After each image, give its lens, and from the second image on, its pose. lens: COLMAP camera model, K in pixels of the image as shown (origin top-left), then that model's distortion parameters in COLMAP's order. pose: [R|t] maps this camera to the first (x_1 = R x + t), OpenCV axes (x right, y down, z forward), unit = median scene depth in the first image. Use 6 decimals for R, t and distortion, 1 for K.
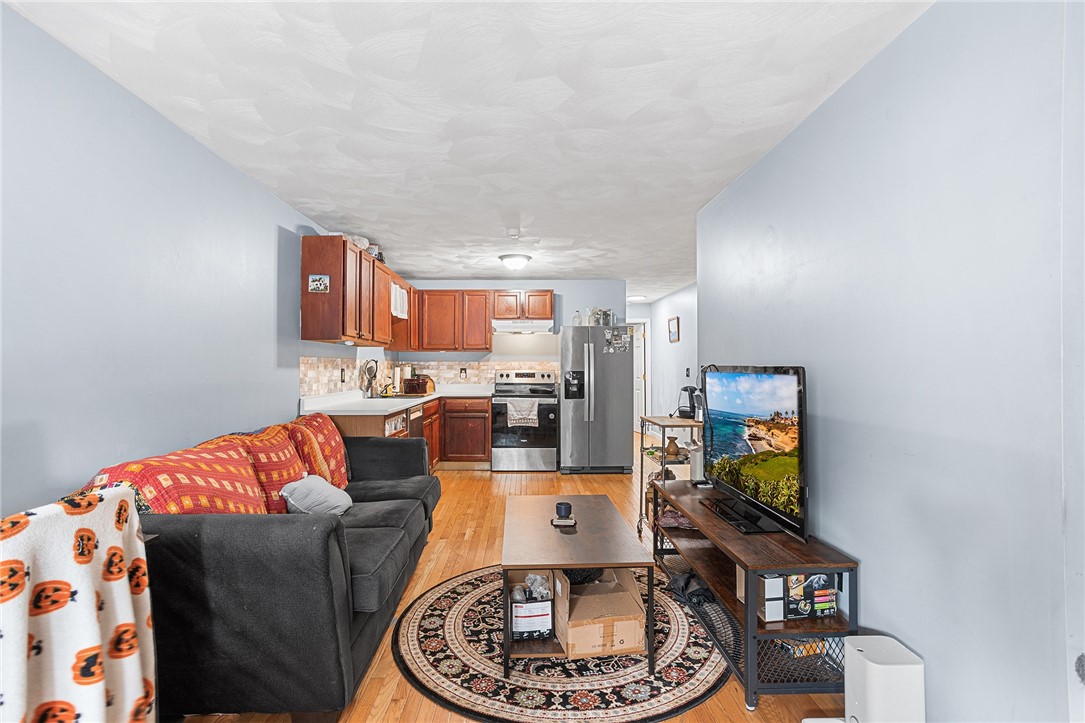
lens RADIAL K [[528.9, 0, 543.7], [0, 528.9, 357.5], [0, 0, 1]] dist [-0.065526, 0.040798]
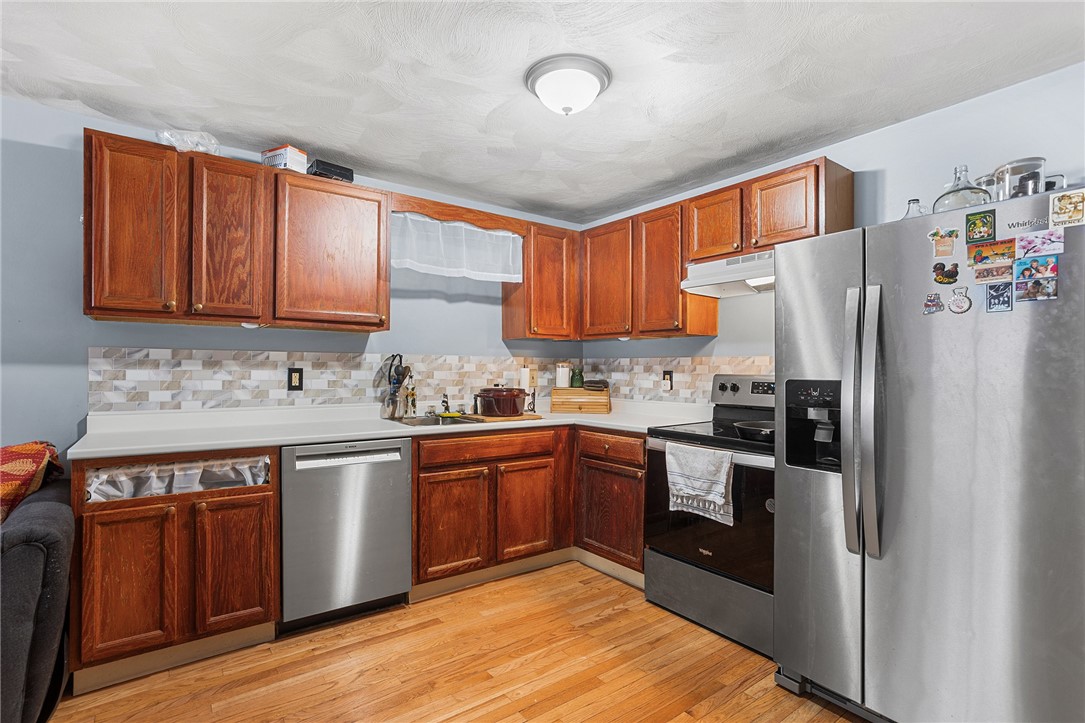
lens RADIAL K [[538.3, 0, 539.7], [0, 538.3, 366.2], [0, 0, 1]] dist [-0.013444, 0.001415]
pose [[0.572489, -0.000056, -0.819912, 0.357691], [0.007546, 0.999958, 0.005201, 0.022506], [0.819878, -0.009165, 0.572466, 1.072507]]
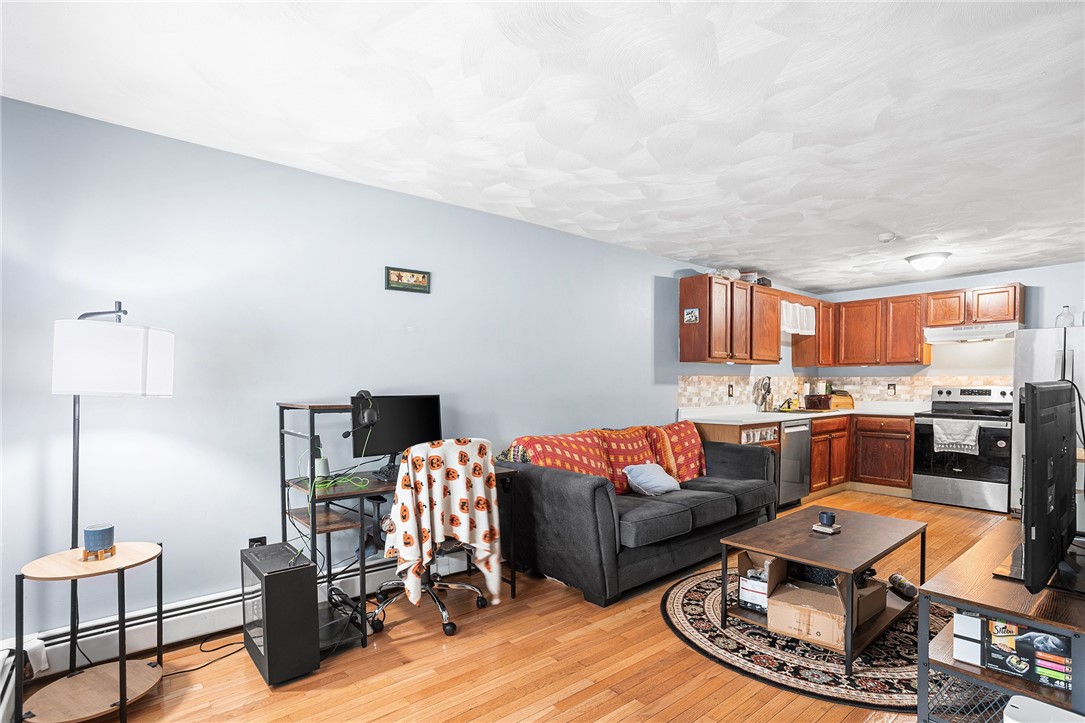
lens RADIAL K [[546.5, 0, 544.5], [0, 546.5, 404.0], [0, 0, 1]] dist [-0.001705, 0.001561]
pose [[0.627794, 0.027849, -0.777881, 0.359171], [0.017912, 0.998578, 0.050206, -0.004969], [0.778173, -0.045452, 0.626403, -0.083912]]
